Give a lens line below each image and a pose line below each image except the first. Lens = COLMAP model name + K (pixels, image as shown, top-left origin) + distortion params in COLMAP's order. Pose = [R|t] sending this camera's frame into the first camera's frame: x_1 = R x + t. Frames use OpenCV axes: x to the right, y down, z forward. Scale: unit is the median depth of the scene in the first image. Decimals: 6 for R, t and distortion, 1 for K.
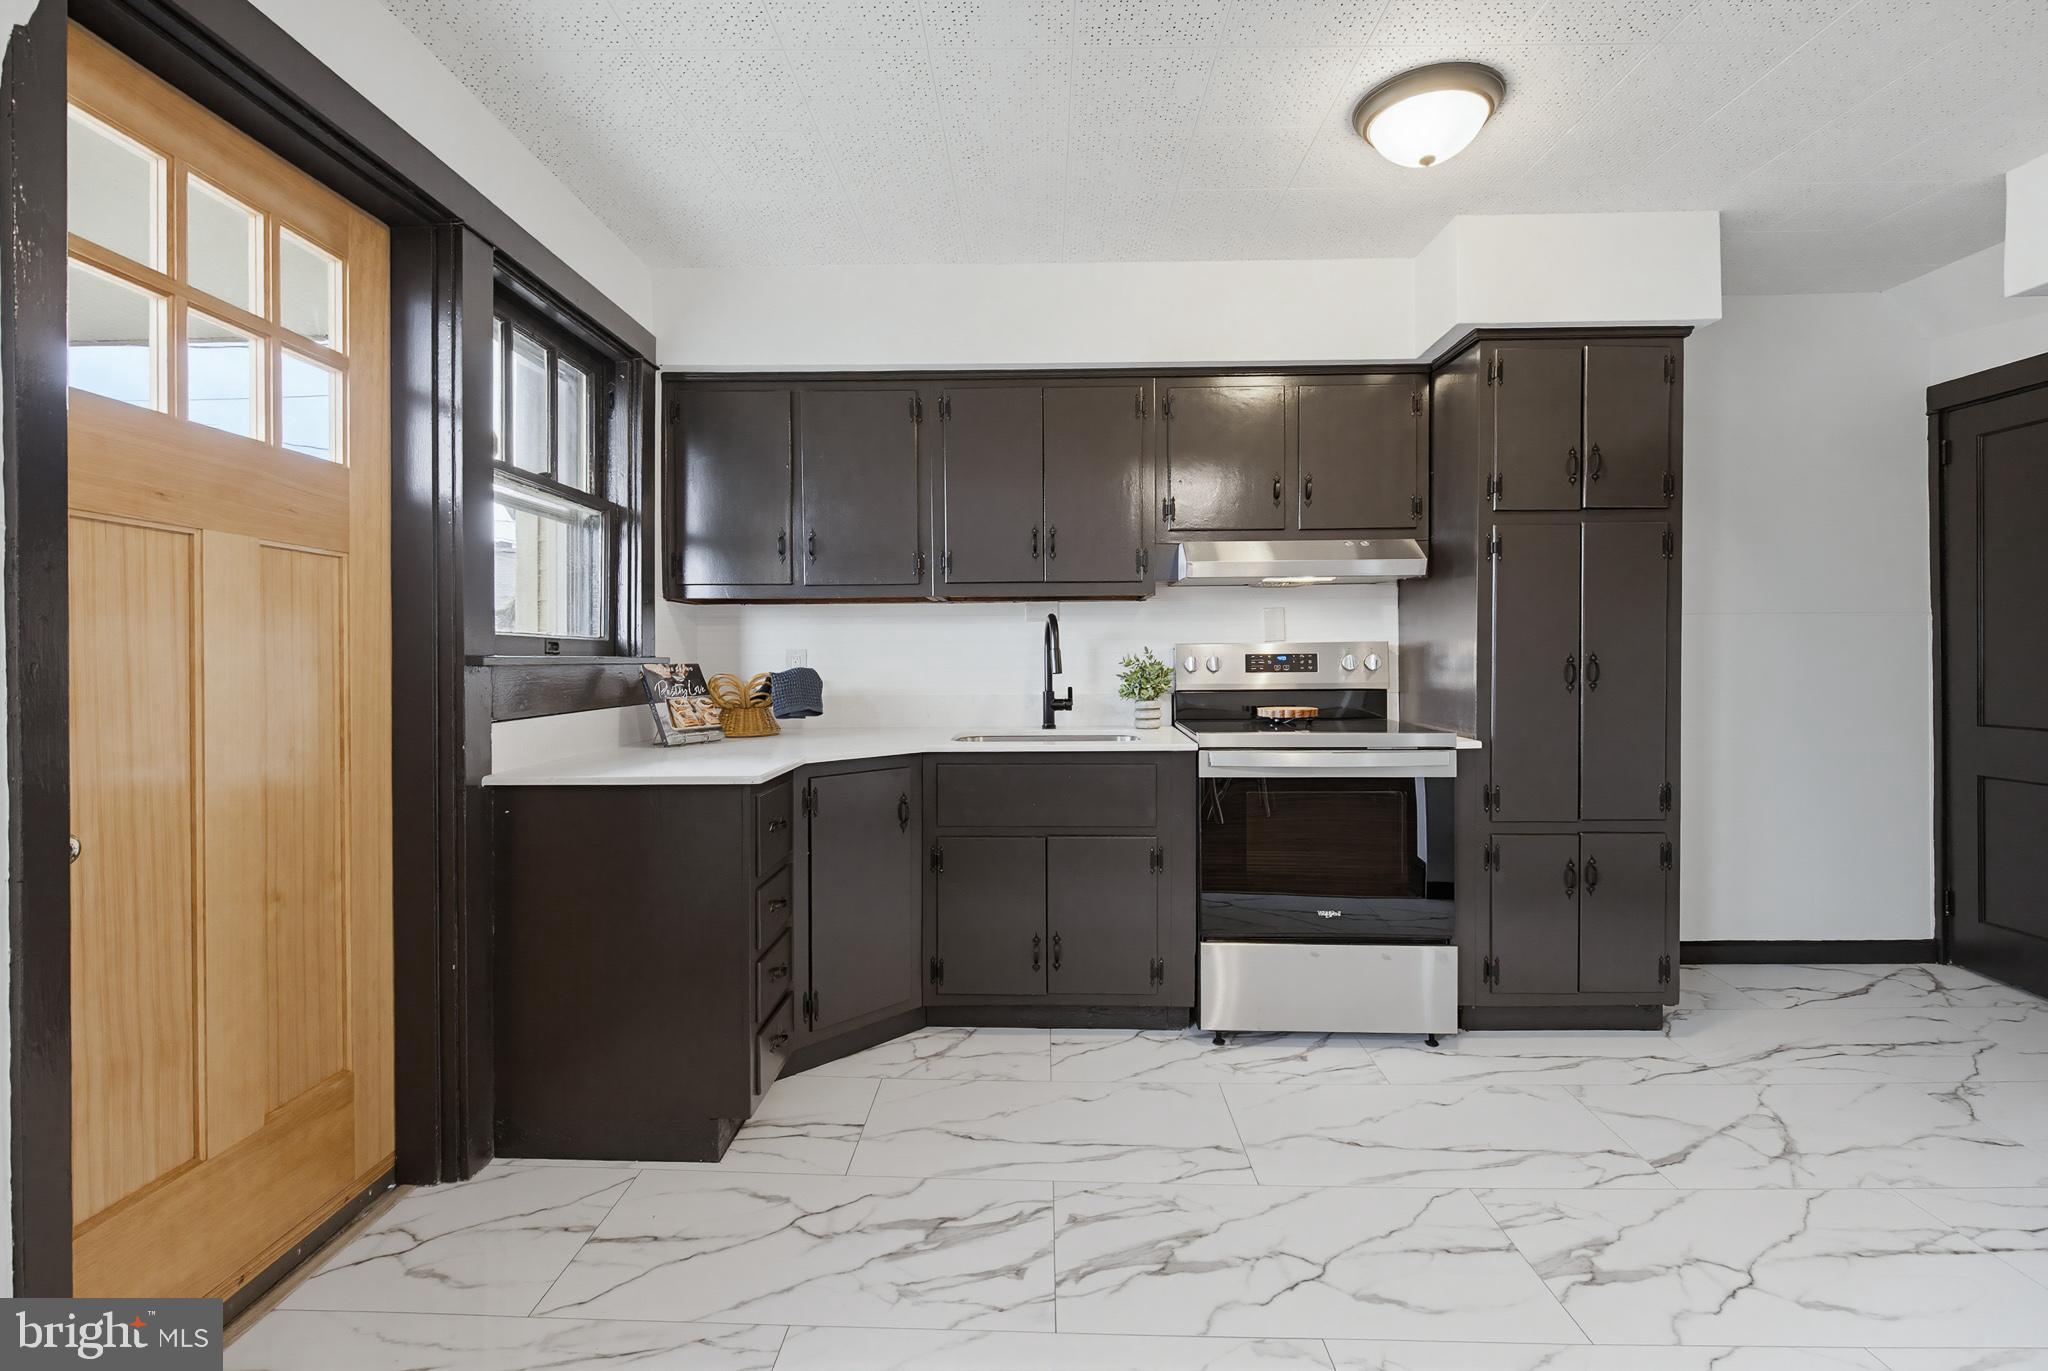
lens RADIAL K [[916.1, 0, 1028.6], [0, 916.1, 663.2], [0, 0, 1]] dist [0.009630, -0.008067]
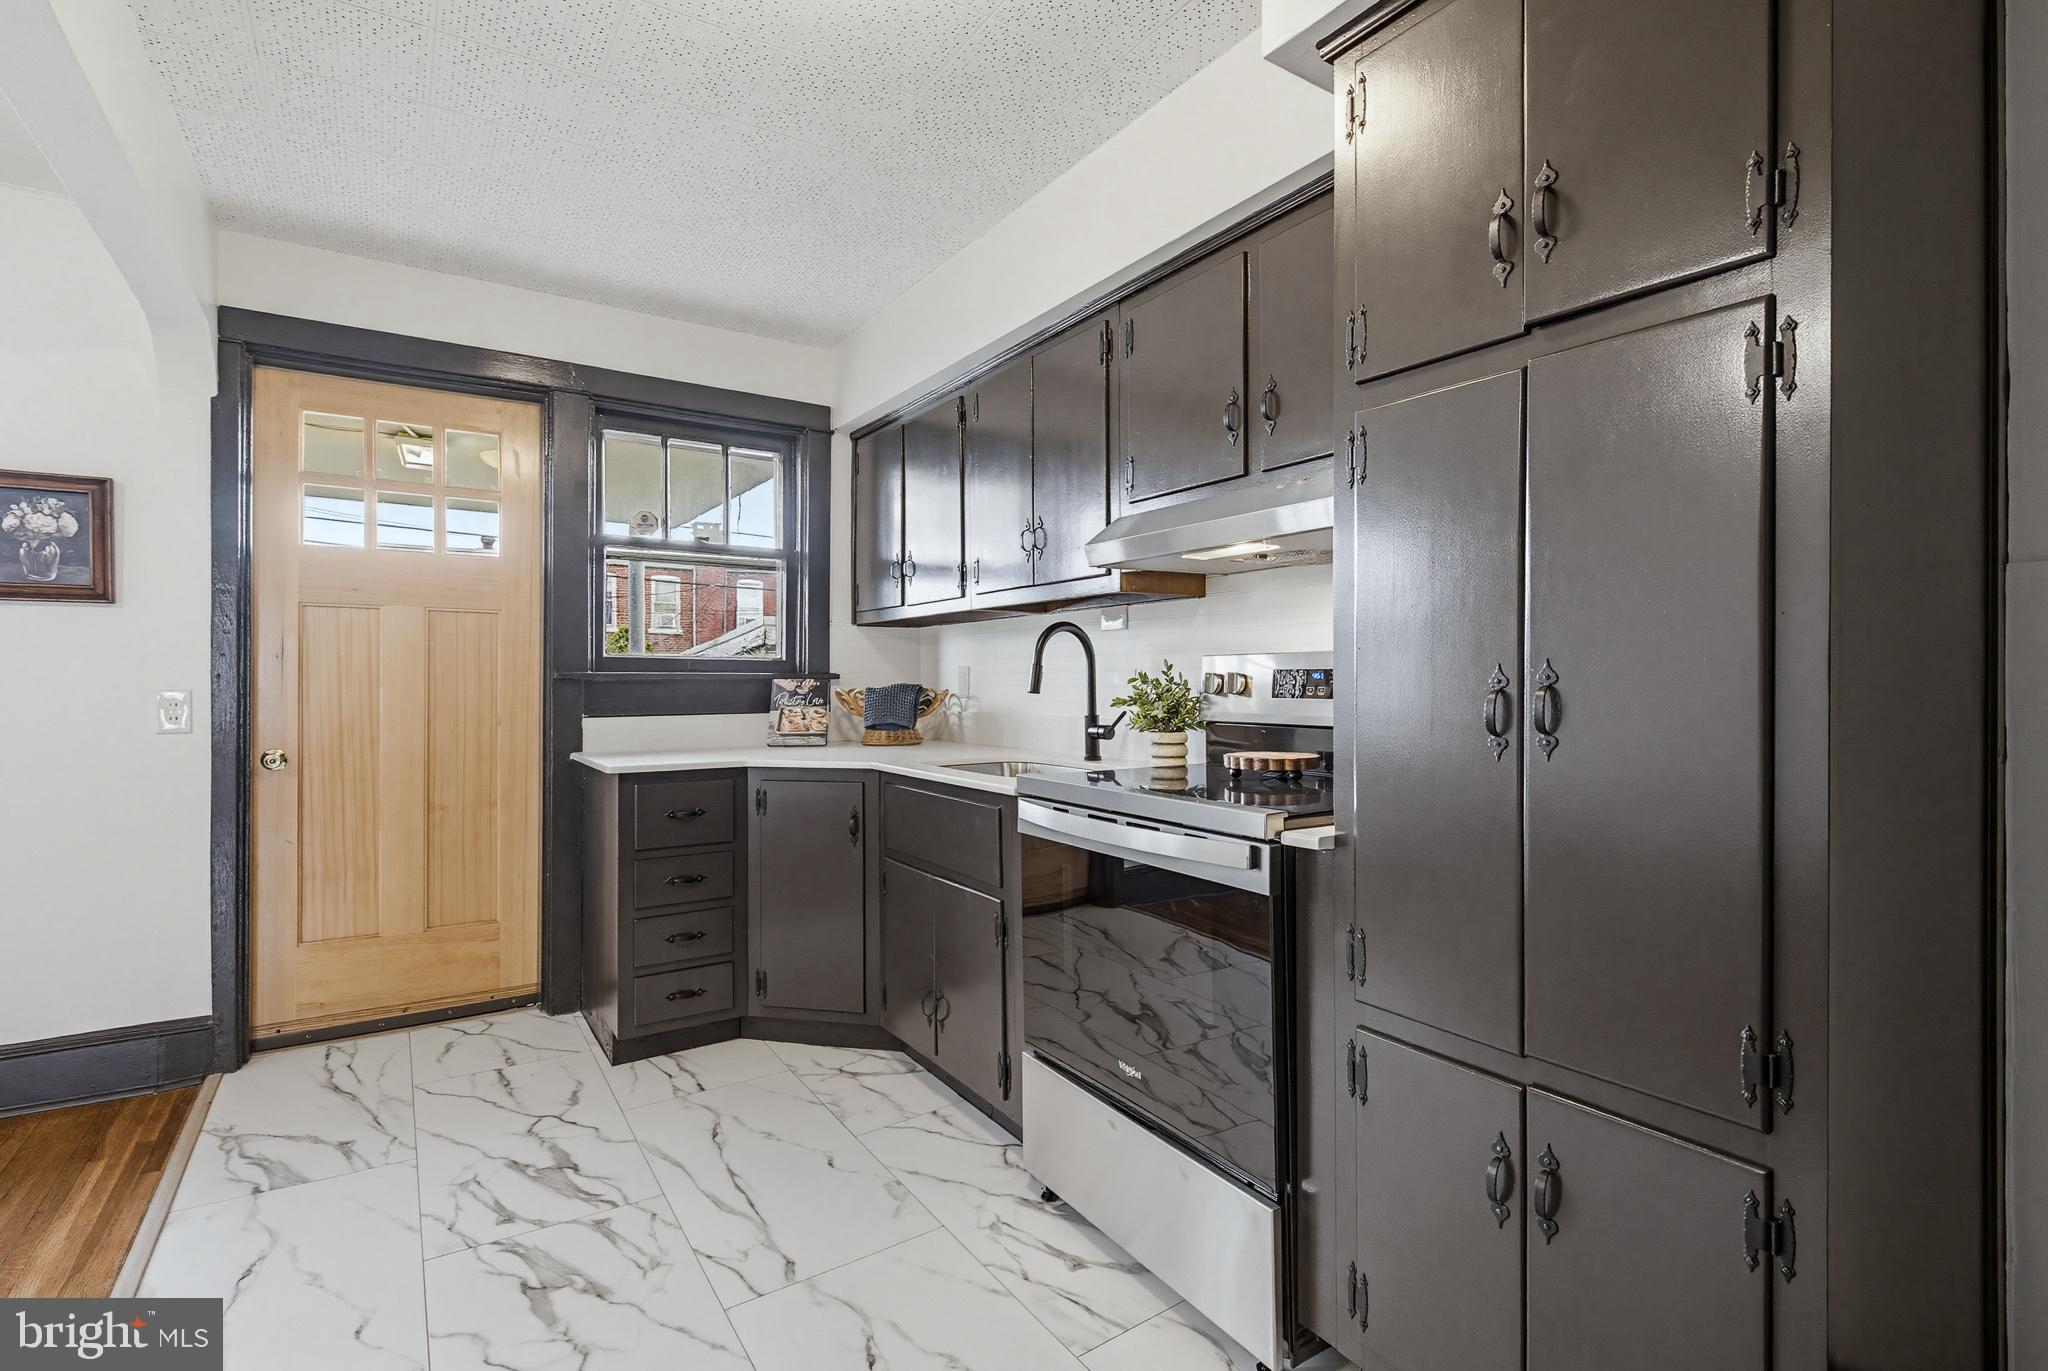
lens RADIAL K [[954.8, 0, 1012.9], [0, 954.8, 670.2], [0, 0, 1]] dist [-0.003080, -0.000726]
pose [[0.557829, -0.001444, -0.829955, 0.823913], [-0.005552, 0.999970, -0.005471, -0.005656], [0.829938, 0.007660, 0.557804, 0.541633]]
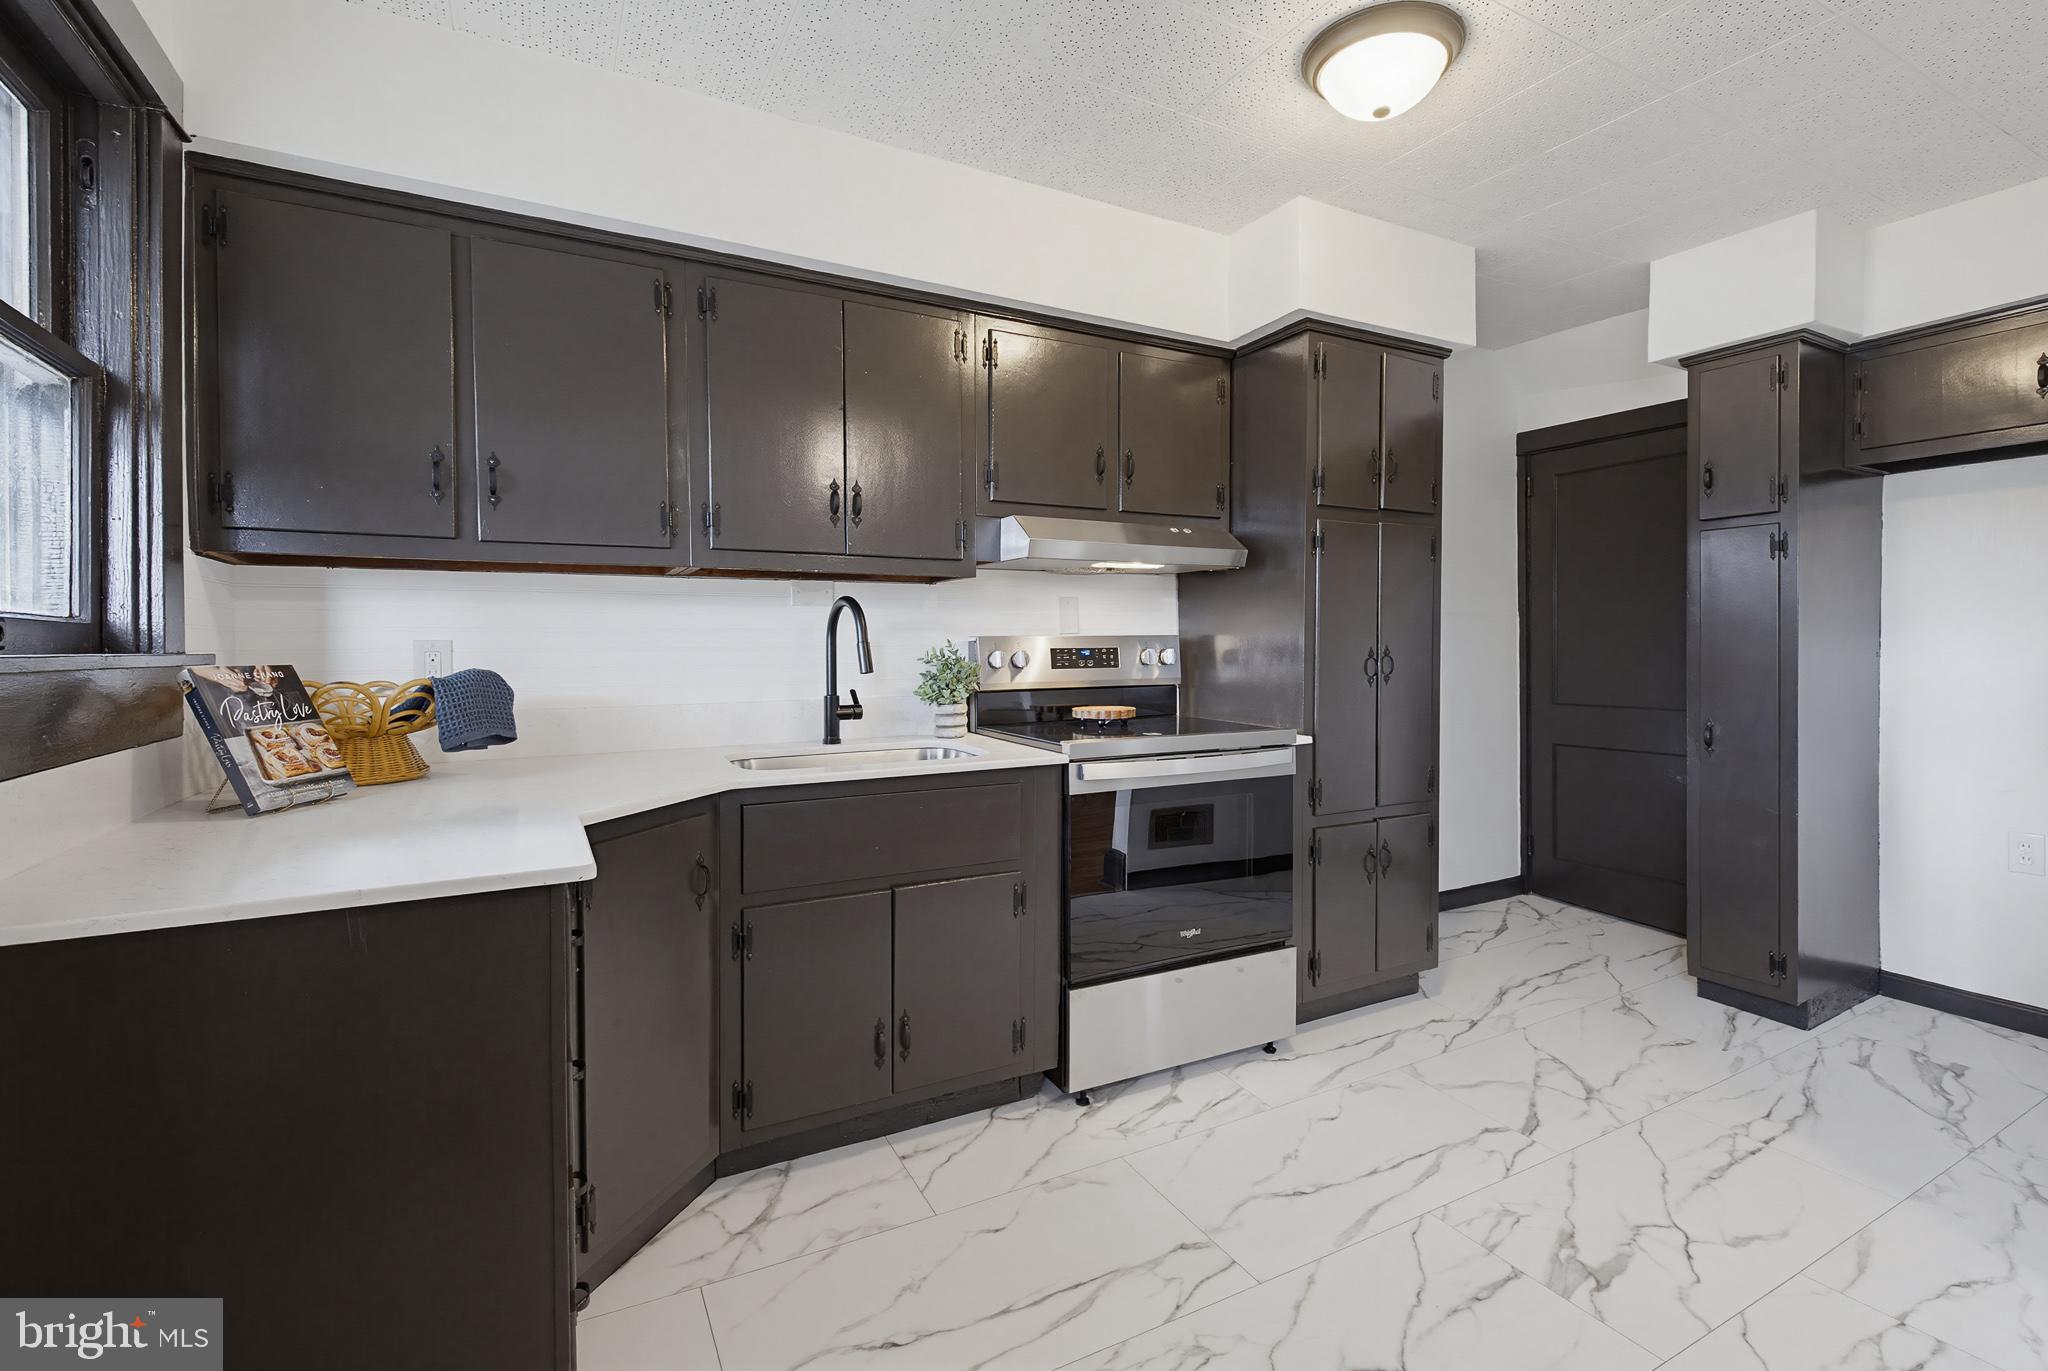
lens RADIAL K [[916.1, 0, 1028.6], [0, 916.1, 663.2], [0, 0, 1]] dist [0.009630, -0.008067]
pose [[0.871326, -0.008077, 0.490638, -0.251576], [0.004301, 0.999952, 0.008823, -0.003761], [-0.490686, -0.005578, 0.871319, 0.280240]]
